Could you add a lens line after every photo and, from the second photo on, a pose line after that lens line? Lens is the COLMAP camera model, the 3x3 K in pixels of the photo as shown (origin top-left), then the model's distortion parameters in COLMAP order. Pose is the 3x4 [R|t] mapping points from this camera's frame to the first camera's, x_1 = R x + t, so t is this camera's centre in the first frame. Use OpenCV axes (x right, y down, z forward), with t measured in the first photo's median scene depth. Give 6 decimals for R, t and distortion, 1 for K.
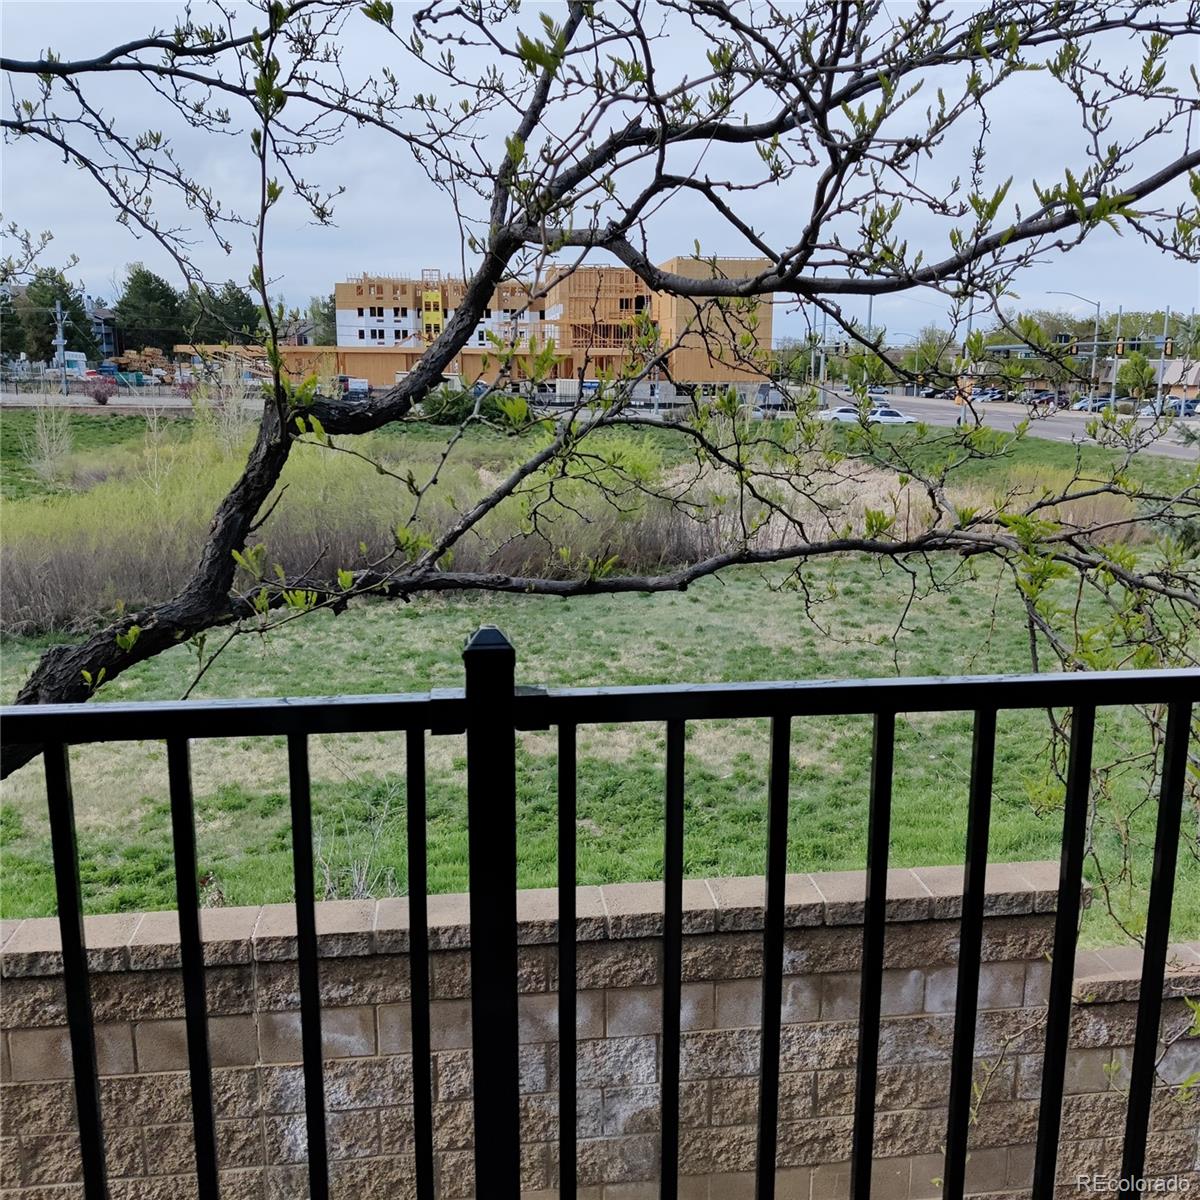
lens RADIAL K [[1225.4, 0, 654.6], [0, 1225.4, 595.5], [0, 0, 1]] dist [-0.009888, -0.001632]
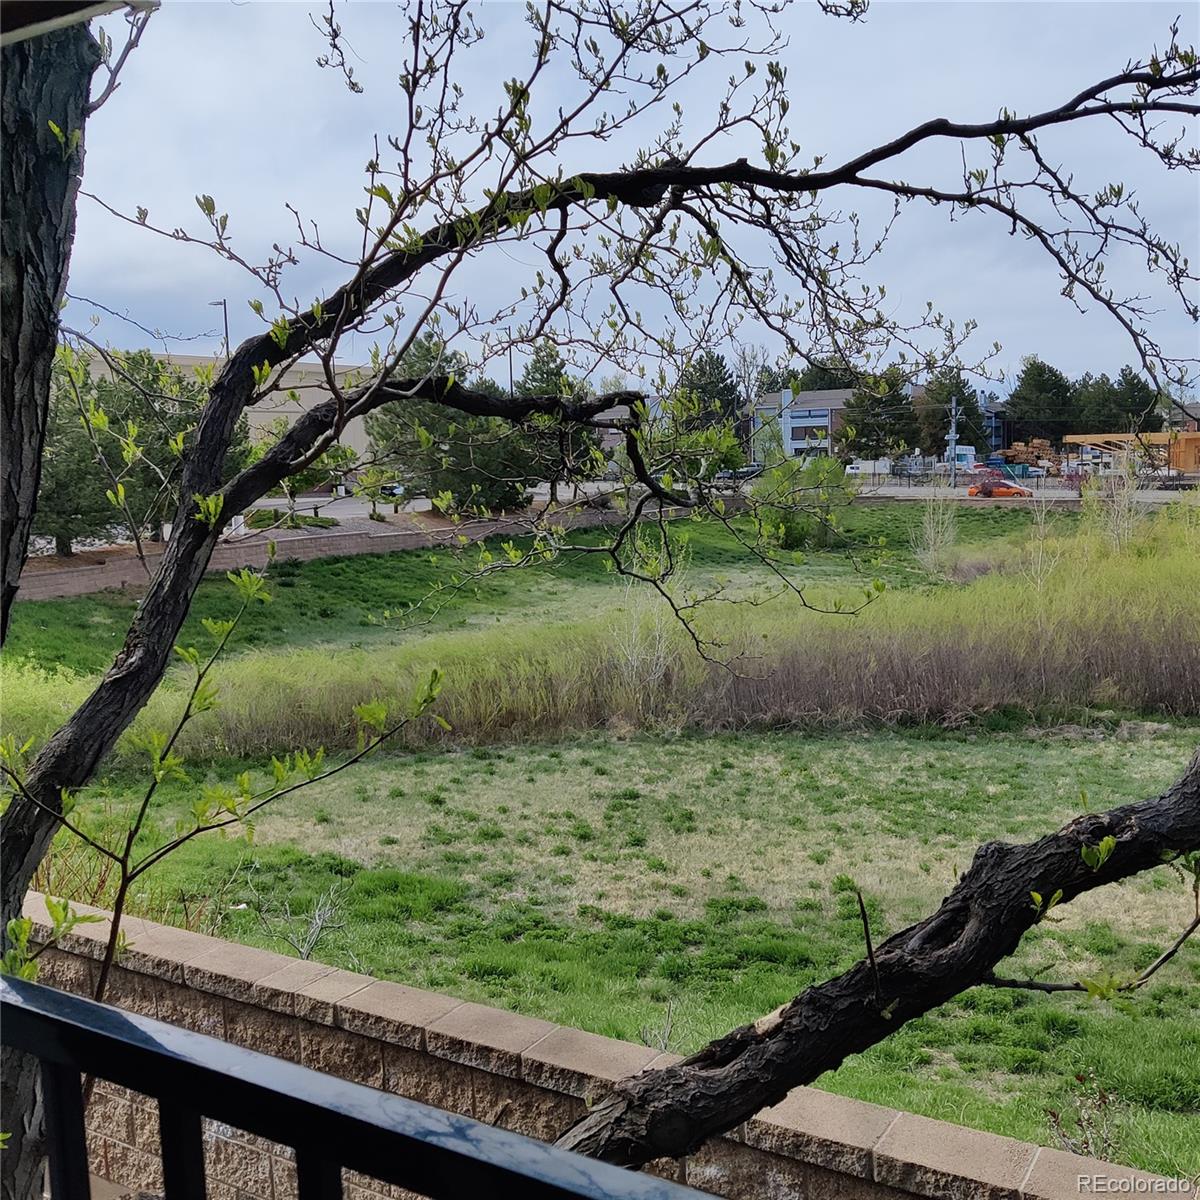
lens RADIAL K [[1229.8, 0, 605.6], [0, 1229.8, 582.8], [0, 0, 1]] dist [0.185492, -0.472331]
pose [[0.758613, 0.042448, -0.650157, -0.079657], [-0.097015, 0.994111, -0.048295, -0.024086], [0.644278, 0.099712, 0.758263, 0.112532]]
